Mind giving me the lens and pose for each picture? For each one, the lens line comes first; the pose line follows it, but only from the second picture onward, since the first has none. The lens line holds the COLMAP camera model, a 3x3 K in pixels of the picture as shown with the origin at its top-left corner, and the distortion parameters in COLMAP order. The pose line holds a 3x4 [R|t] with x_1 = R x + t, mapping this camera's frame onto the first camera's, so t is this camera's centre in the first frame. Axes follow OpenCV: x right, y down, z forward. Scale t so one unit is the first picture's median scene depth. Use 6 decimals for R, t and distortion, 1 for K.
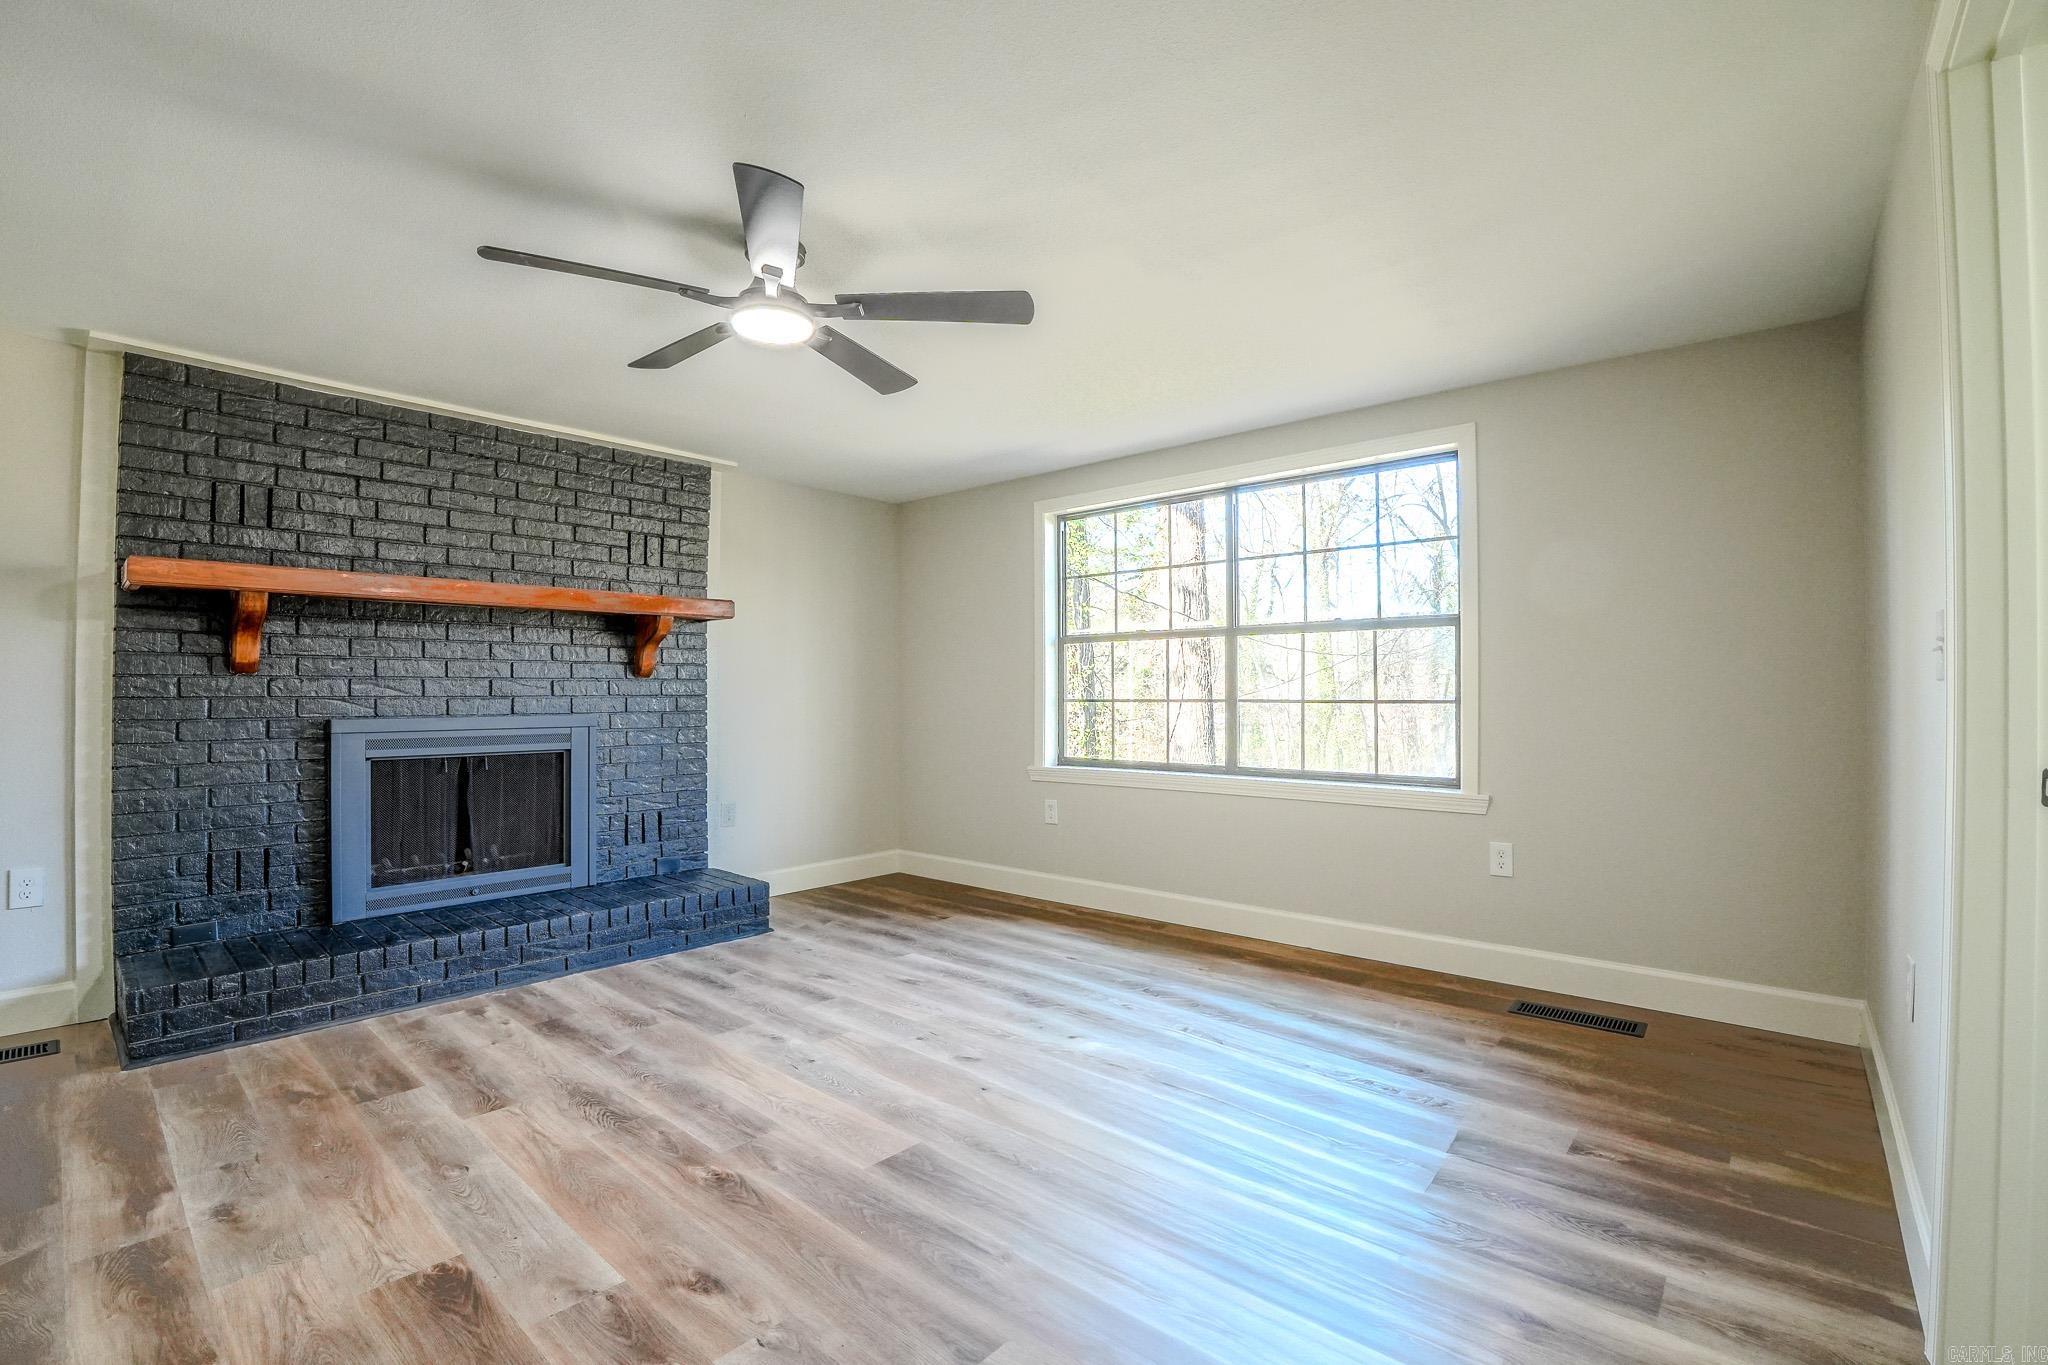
lens RADIAL K [[910.6, 0, 1011.9], [0, 910.6, 685.9], [0, 0, 1]] dist [-0.060292, 0.011411]
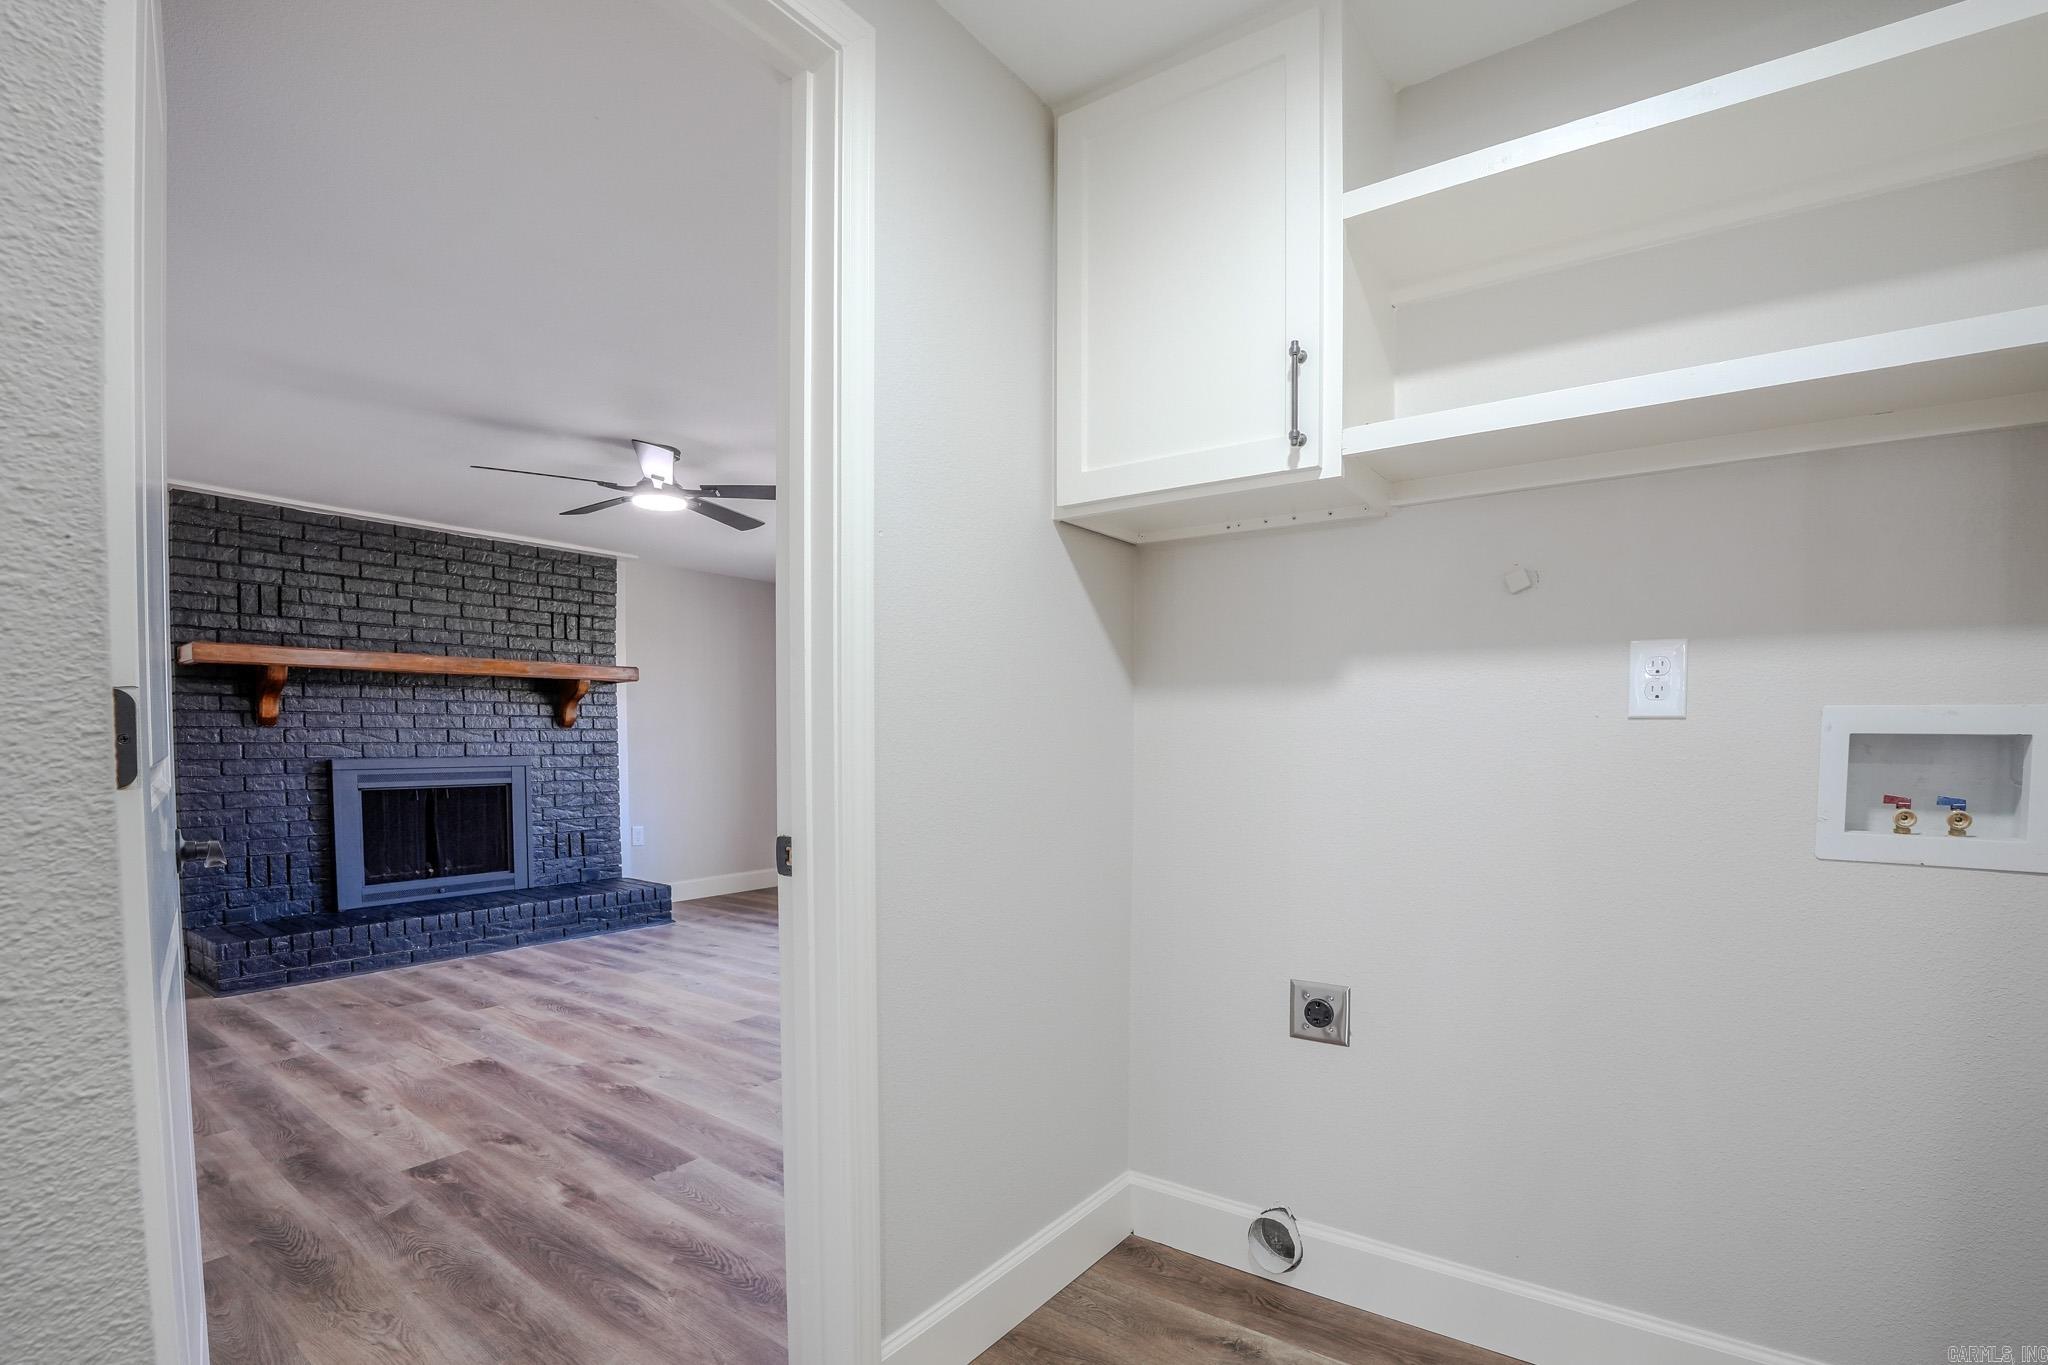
lens RADIAL K [[944.3, 0, 1030.3], [0, 944.3, 803.9], [0, 0, 1]] dist [-0.056928, 0.013116]
pose [[0.995238, -0.003683, 0.097405, 0.151186], [-0.003443, 0.997334, 0.072897, -0.000230], [-0.097414, -0.072885, 0.992572, -0.496566]]
